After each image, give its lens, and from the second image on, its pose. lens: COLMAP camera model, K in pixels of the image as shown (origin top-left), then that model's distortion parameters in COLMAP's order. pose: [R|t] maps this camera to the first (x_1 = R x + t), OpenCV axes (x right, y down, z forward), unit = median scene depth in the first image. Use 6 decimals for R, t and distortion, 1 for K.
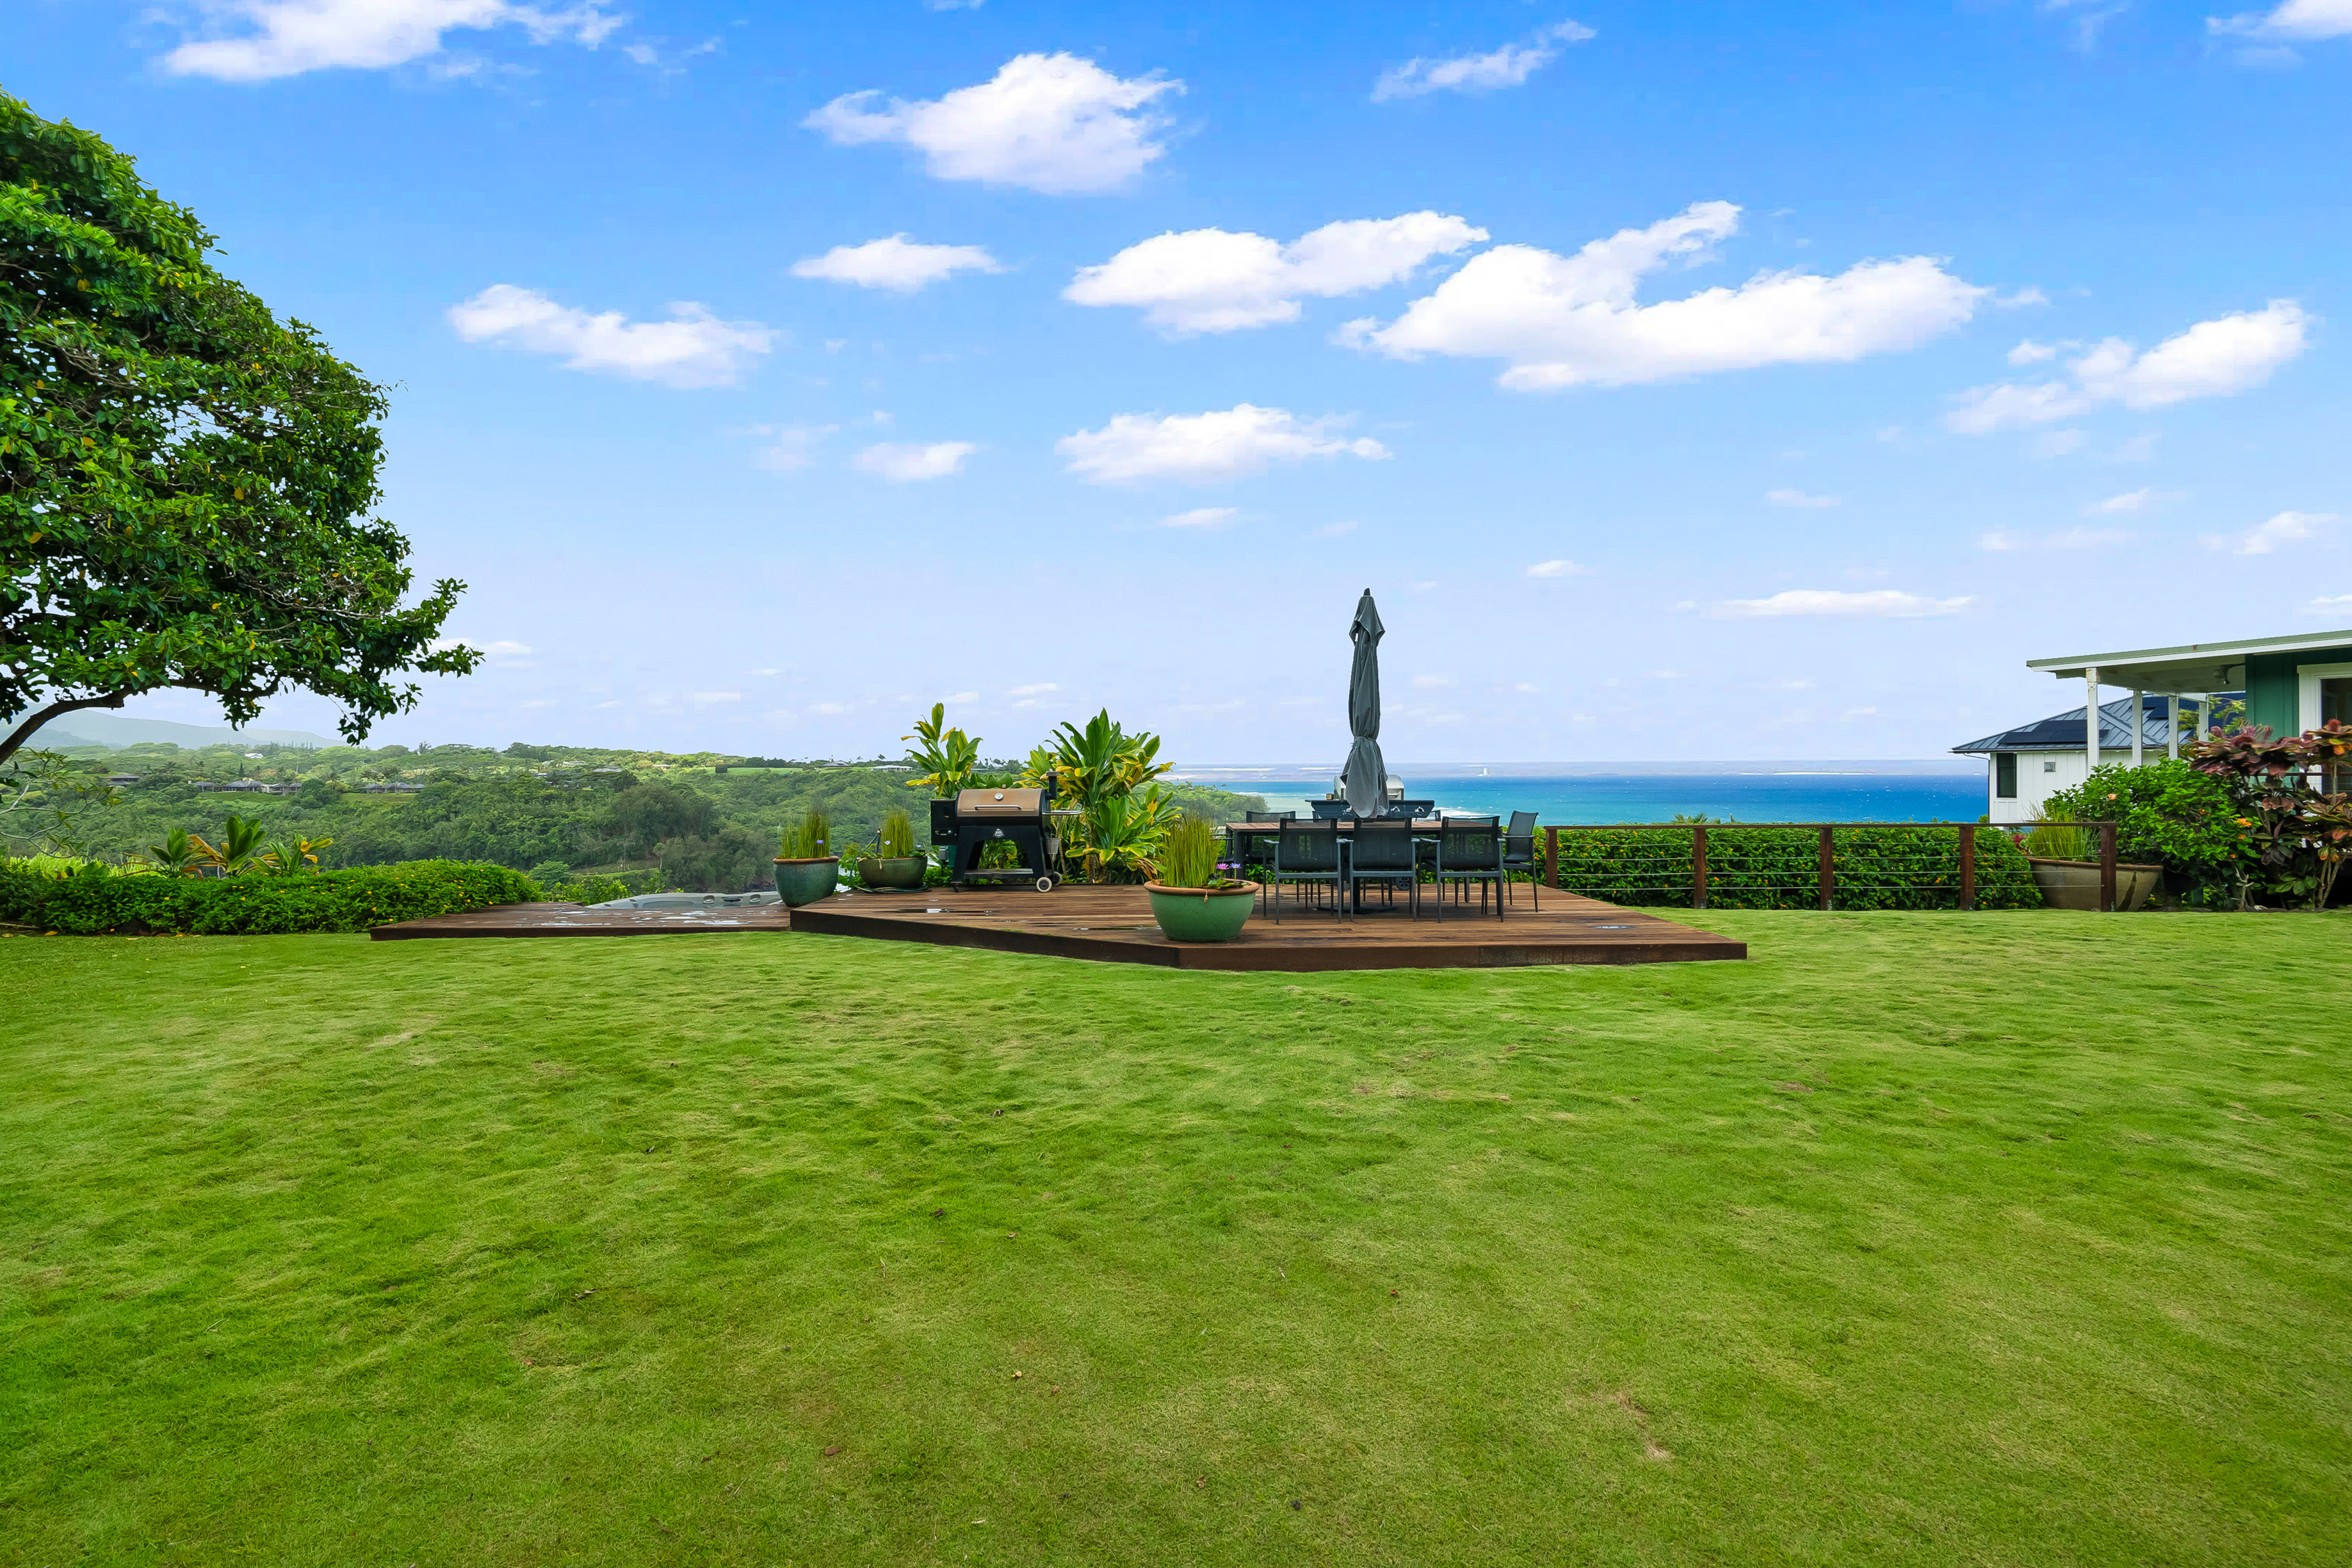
lens RADIAL K [[1067.7, 0, 1176.0], [0, 1067.7, 784.0], [0, 0, 1]] dist [-0.004364, 0.003148]
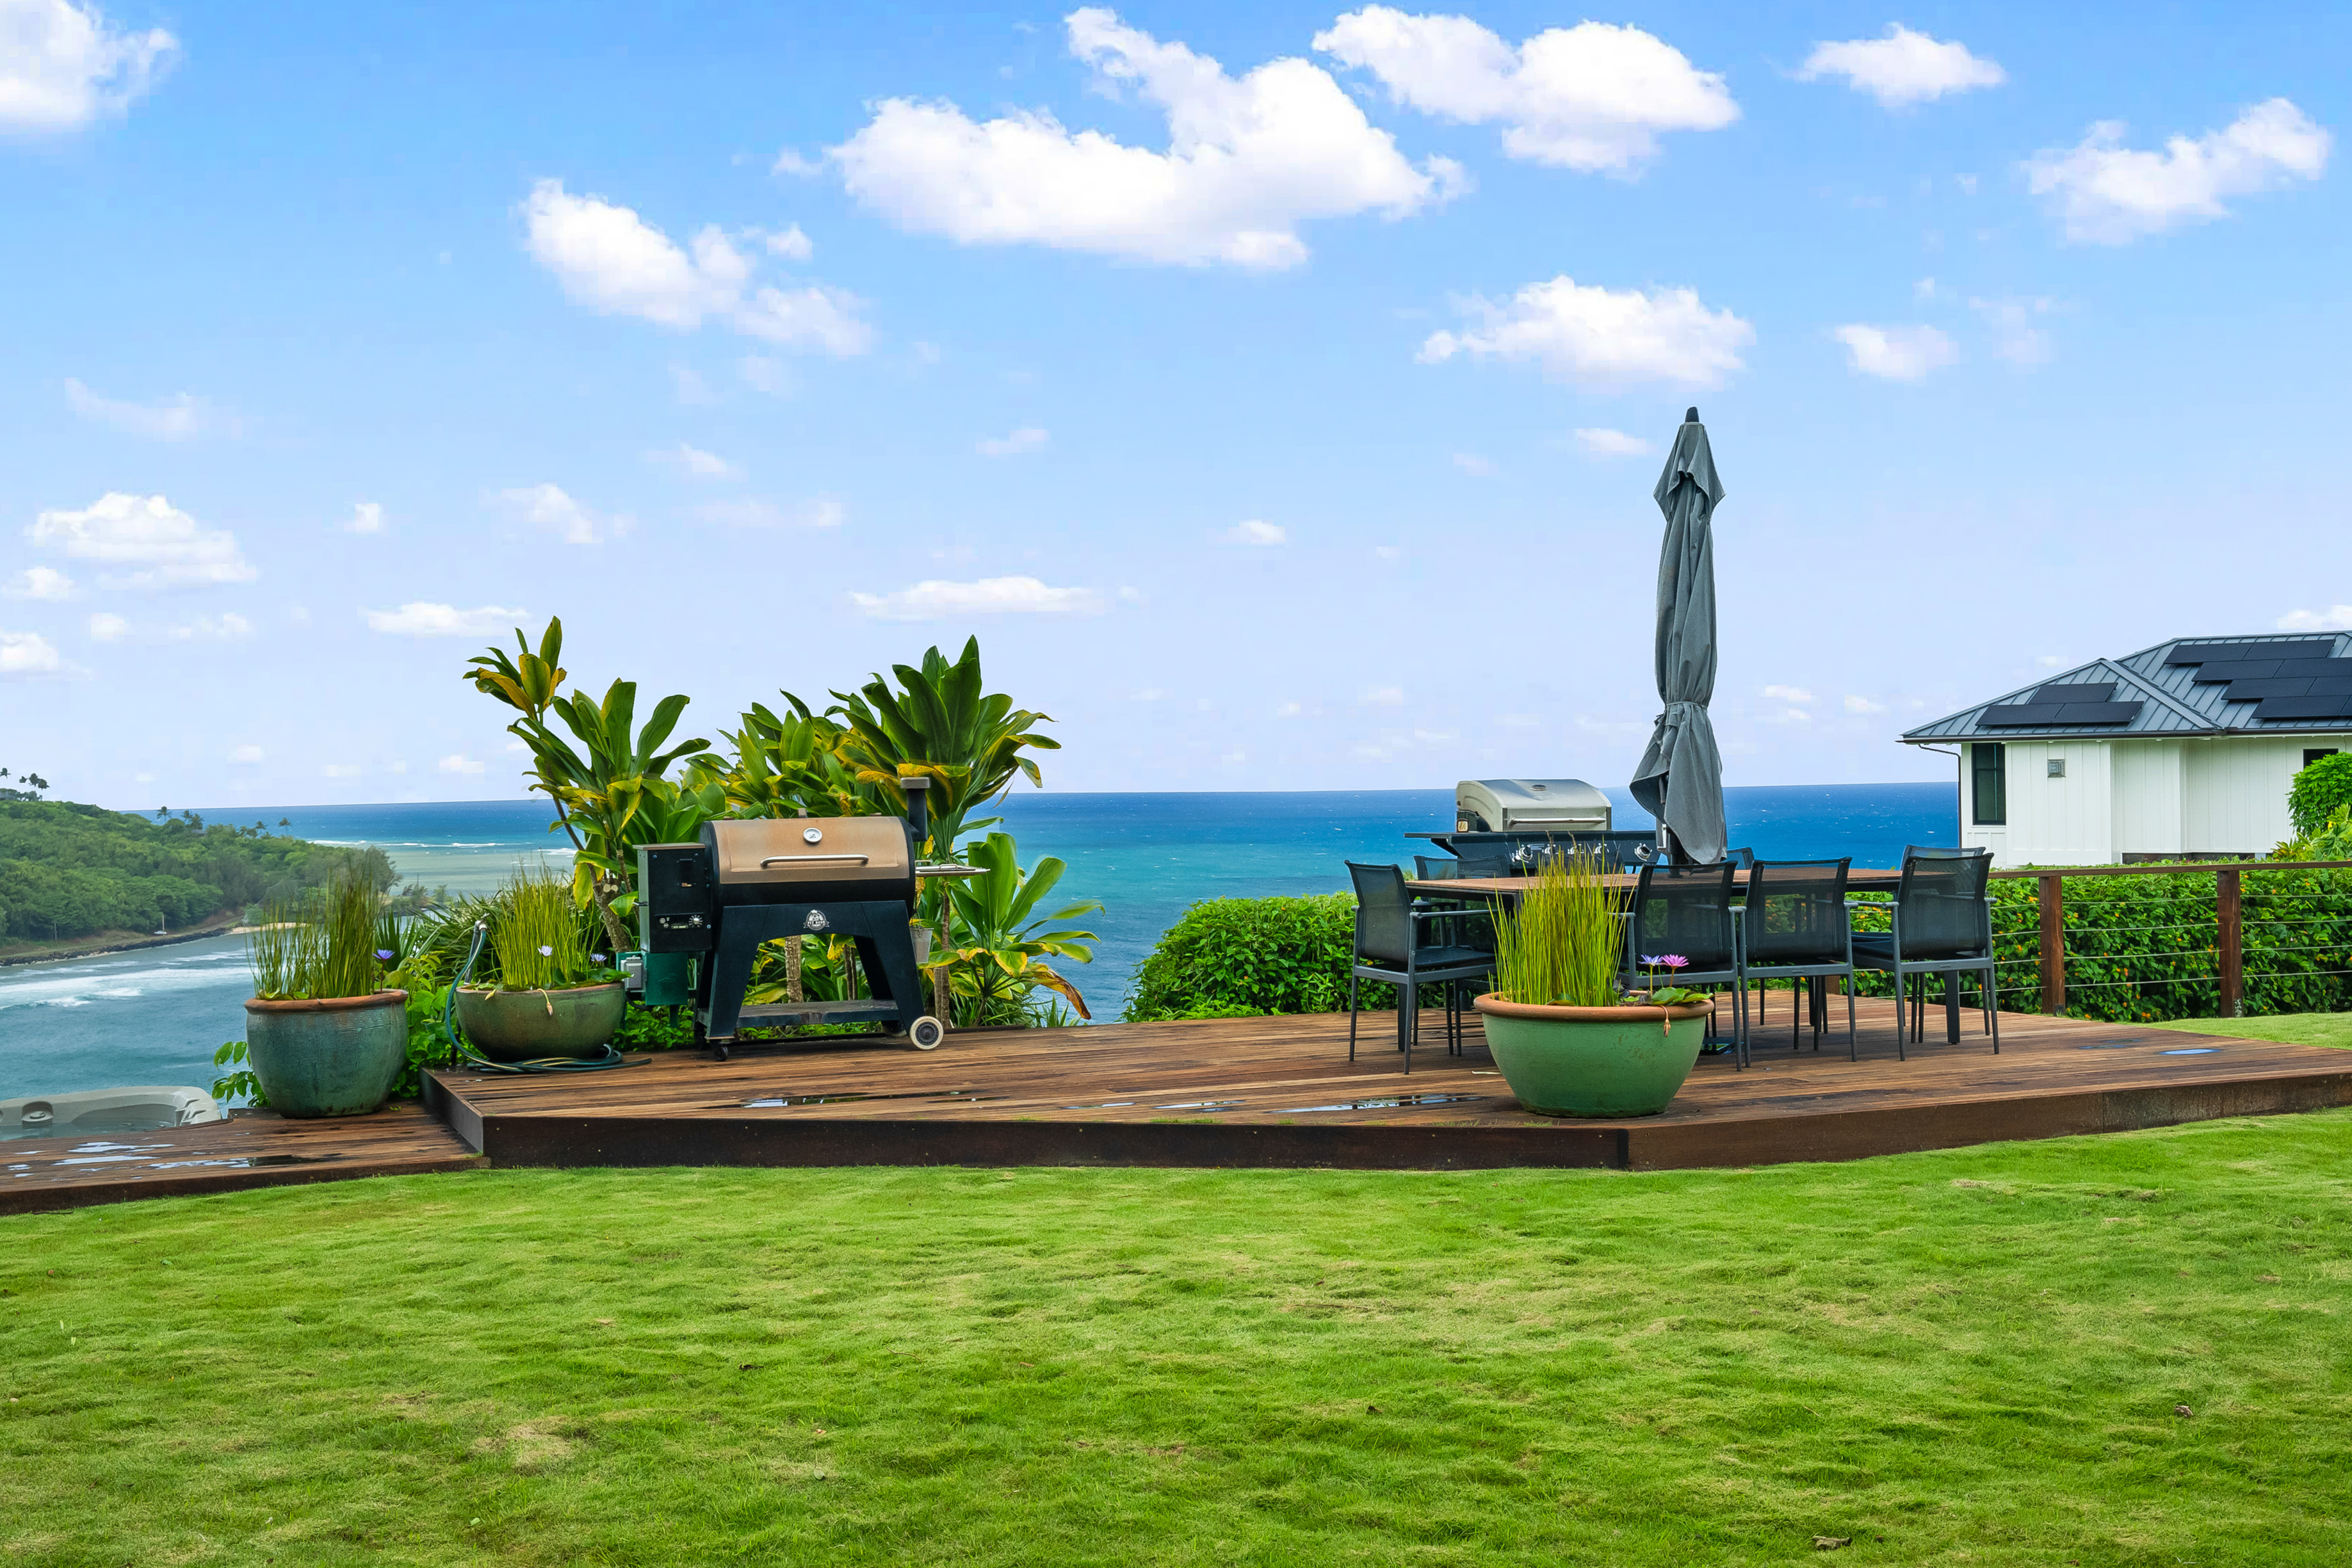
lens RADIAL K [[2412.1, 0, 1176.0], [0, 2412.1, 784.0], [0, 0, 1]] dist [-0.001881, -0.015011]
pose [[0.930045, -0.007495, 0.367369, -0.458078], [0.012471, 0.999860, -0.011173, 0.004183], [-0.367233, 0.014972, 0.930008, 0.037309]]
